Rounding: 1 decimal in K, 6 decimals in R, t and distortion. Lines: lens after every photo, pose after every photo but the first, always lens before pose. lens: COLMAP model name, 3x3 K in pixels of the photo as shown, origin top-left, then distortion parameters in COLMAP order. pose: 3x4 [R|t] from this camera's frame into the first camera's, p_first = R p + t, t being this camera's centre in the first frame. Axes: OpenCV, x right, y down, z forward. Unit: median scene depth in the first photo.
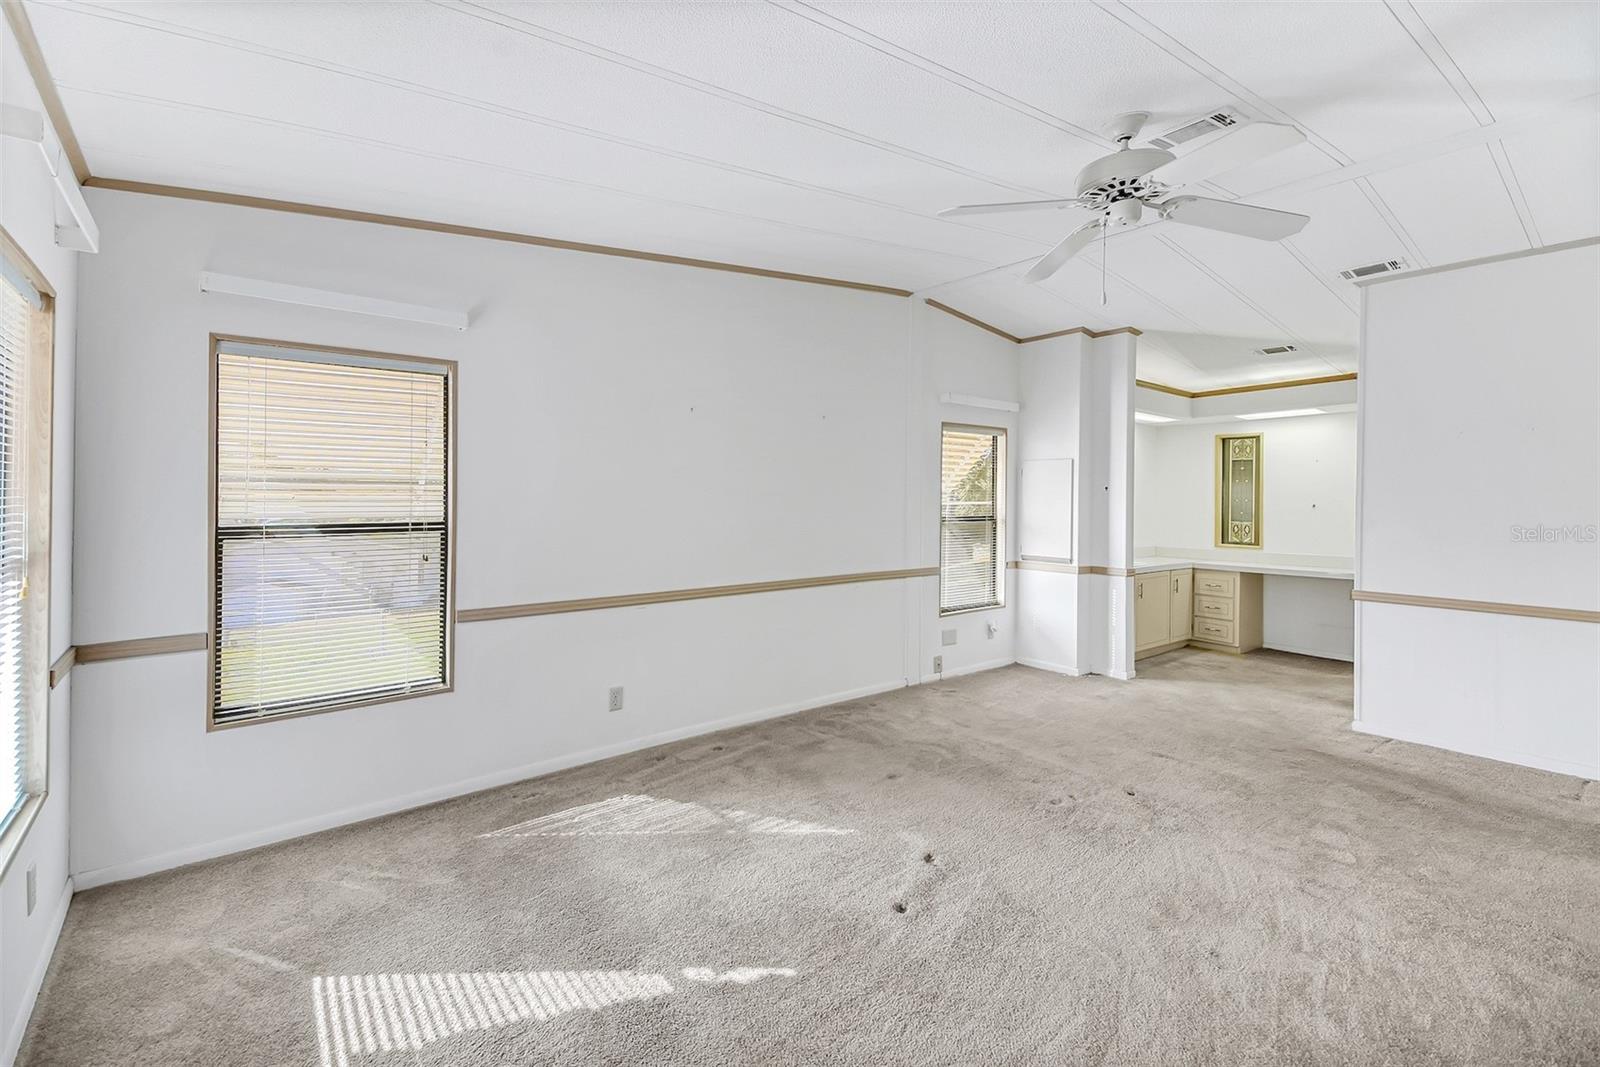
lens RADIAL K [[681.8, 0, 785.7], [0, 681.8, 506.8], [0, 0, 1]] dist [0.042269, -0.018778]
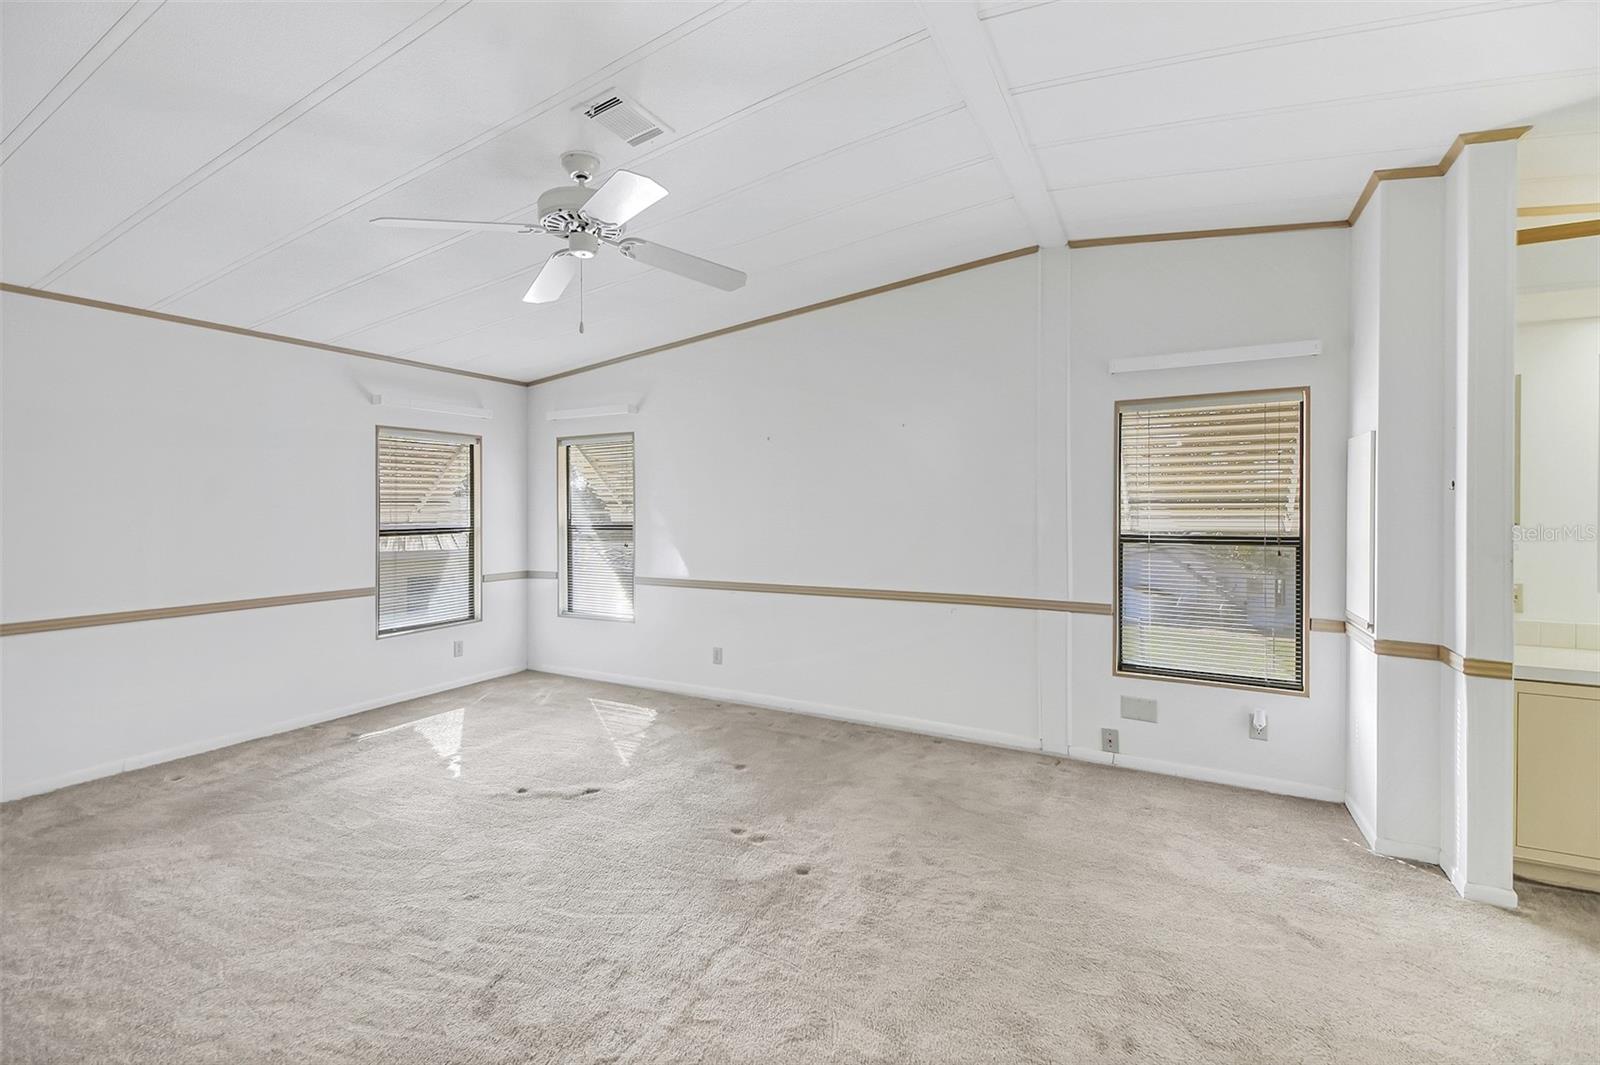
lens RADIAL K [[713.9, 0, 796.2], [0, 713.9, 493.9], [0, 0, 1]] dist [0.045644, -0.022657]
pose [[0.399744, -0.018978, -0.916430, 0.784428], [-0.013217, 0.999562, -0.026465, -0.000756], [0.916531, 0.022691, 0.399319, 0.399981]]
